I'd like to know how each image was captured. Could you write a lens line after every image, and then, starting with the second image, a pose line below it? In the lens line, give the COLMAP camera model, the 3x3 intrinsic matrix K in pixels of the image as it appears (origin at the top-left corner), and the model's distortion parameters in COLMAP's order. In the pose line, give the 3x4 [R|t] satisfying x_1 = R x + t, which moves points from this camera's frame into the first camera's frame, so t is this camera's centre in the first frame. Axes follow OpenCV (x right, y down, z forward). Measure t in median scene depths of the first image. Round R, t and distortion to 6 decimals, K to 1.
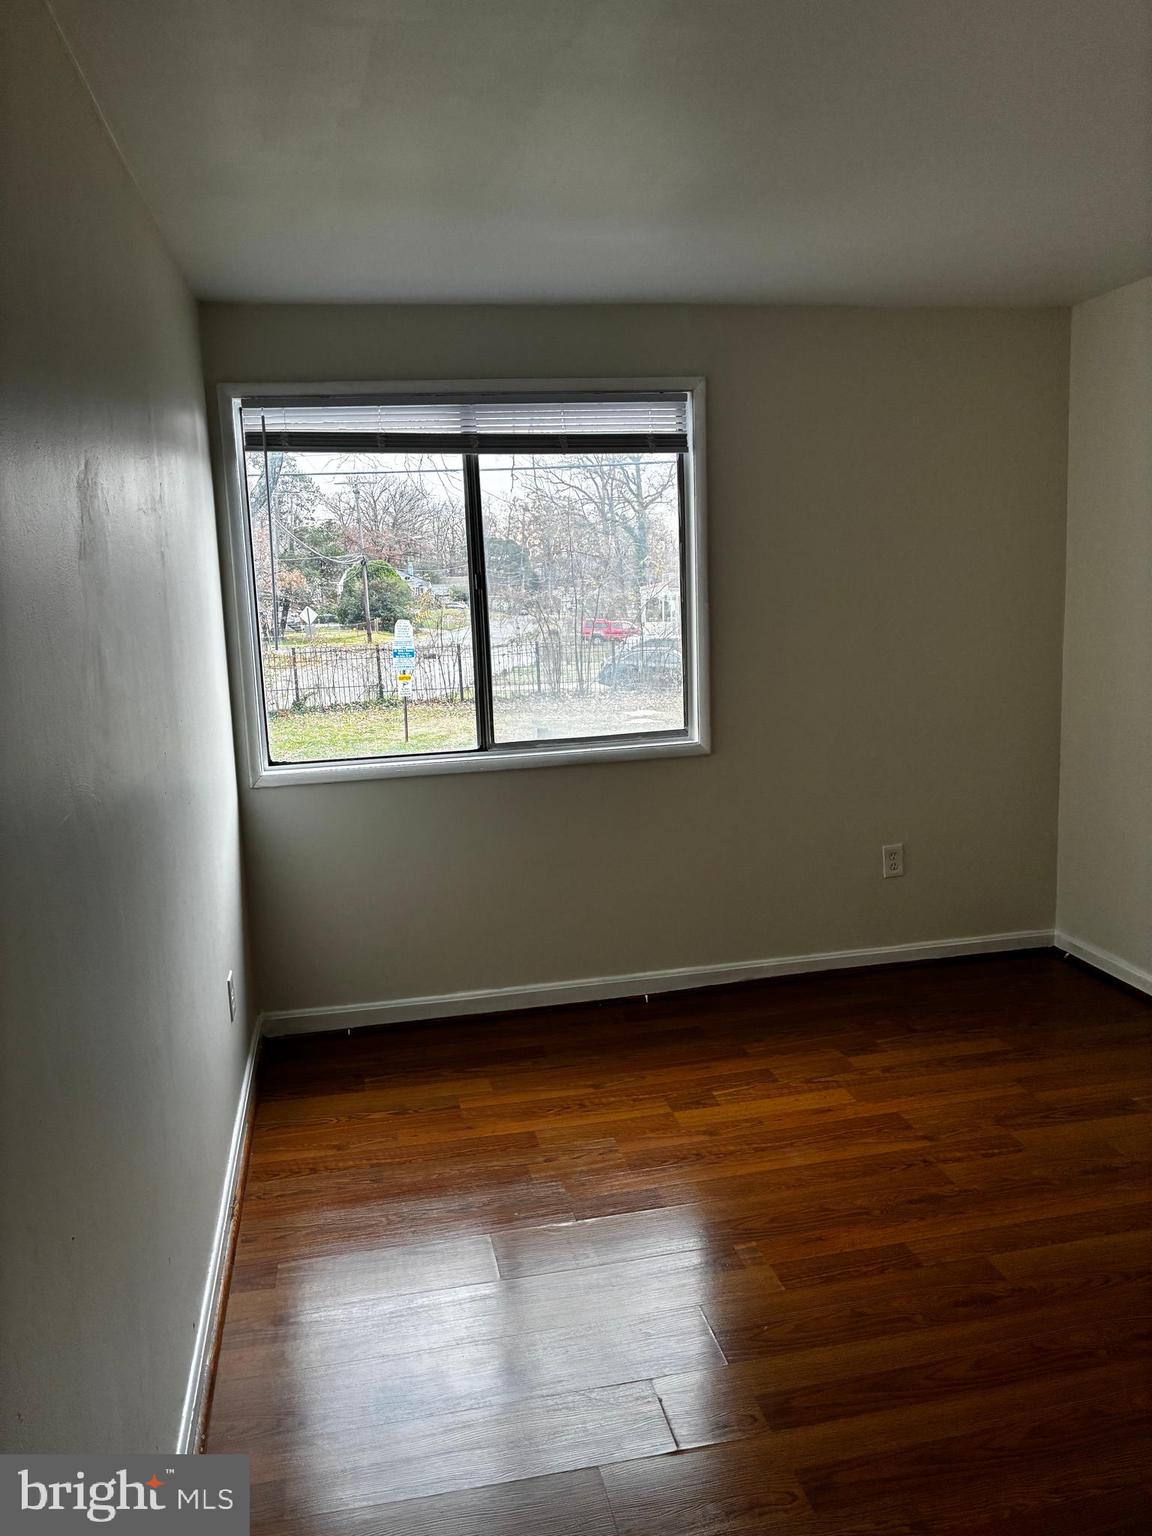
lens RADIAL K [[1177.2, 0, 587.2], [0, 1177.2, 765.3], [0, 0, 1]] dist [0.039469, -0.037171]
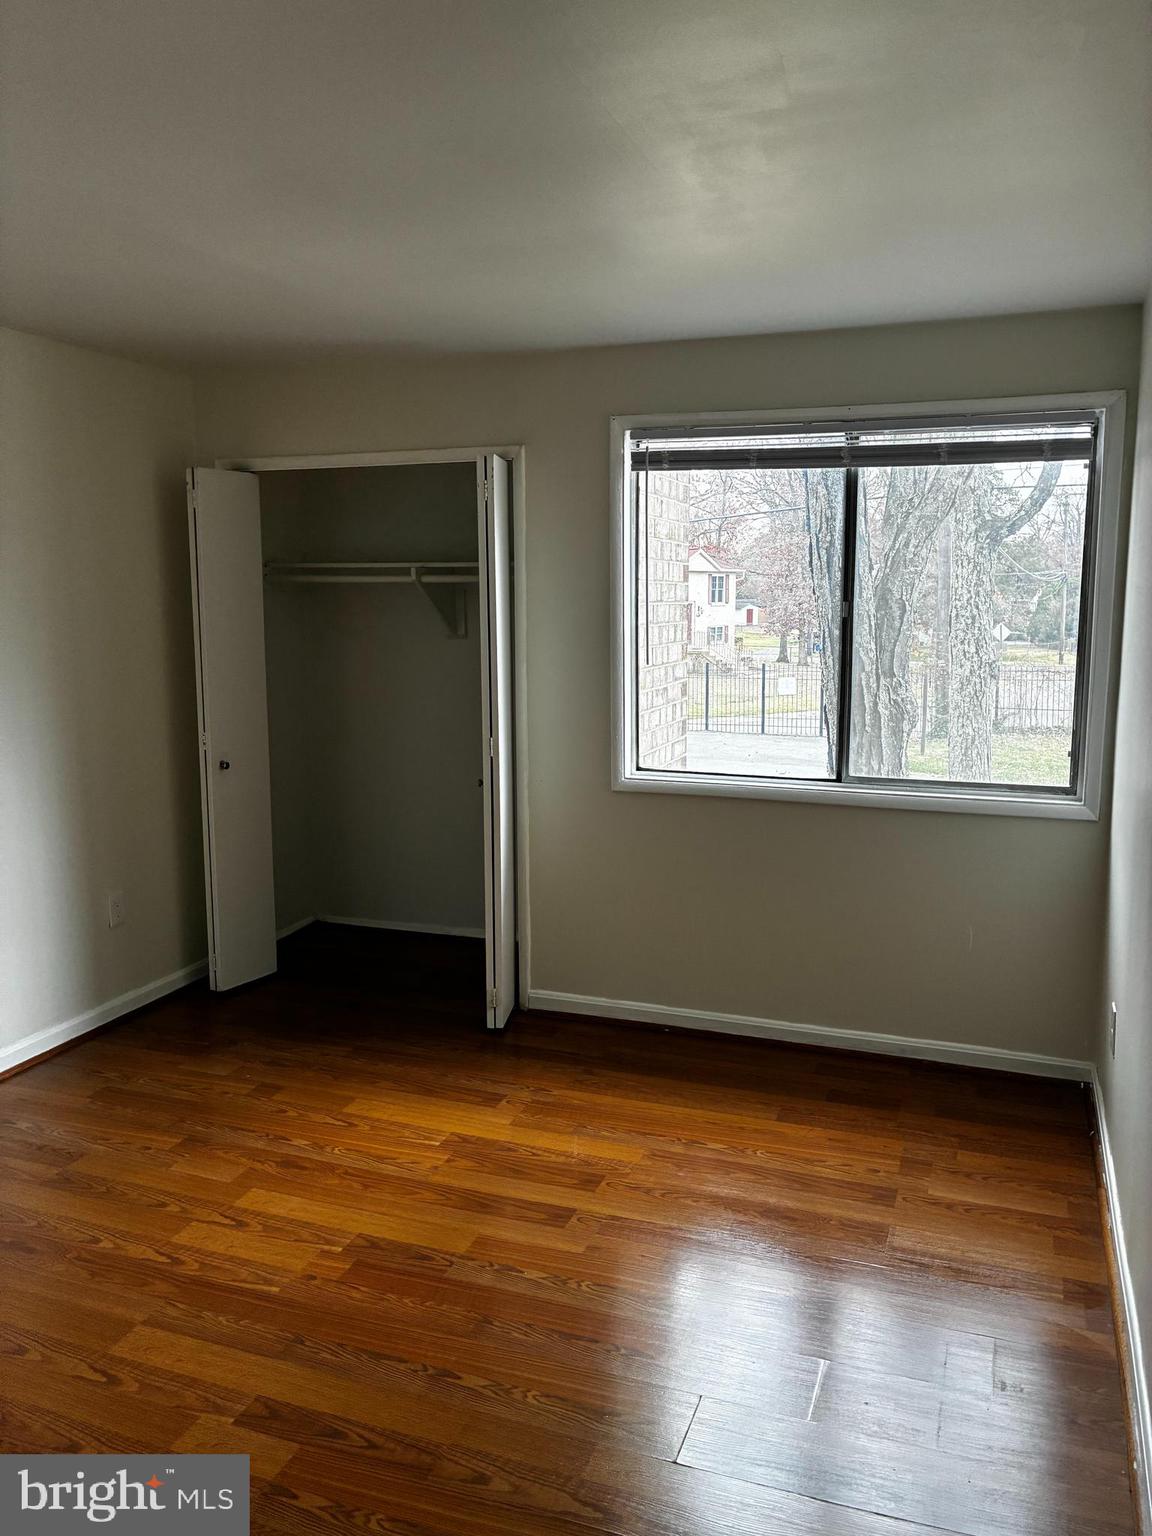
lens RADIAL K [[1177.2, 0, 583.2], [0, 1177.2, 771.8], [0, 0, 1]] dist [0.039469, -0.037171]
pose [[0.842854, 0.117361, -0.525189, 0.447616], [-0.120394, 0.992316, 0.028532, -0.031525], [0.524502, 0.039181, 0.850507, 0.125955]]
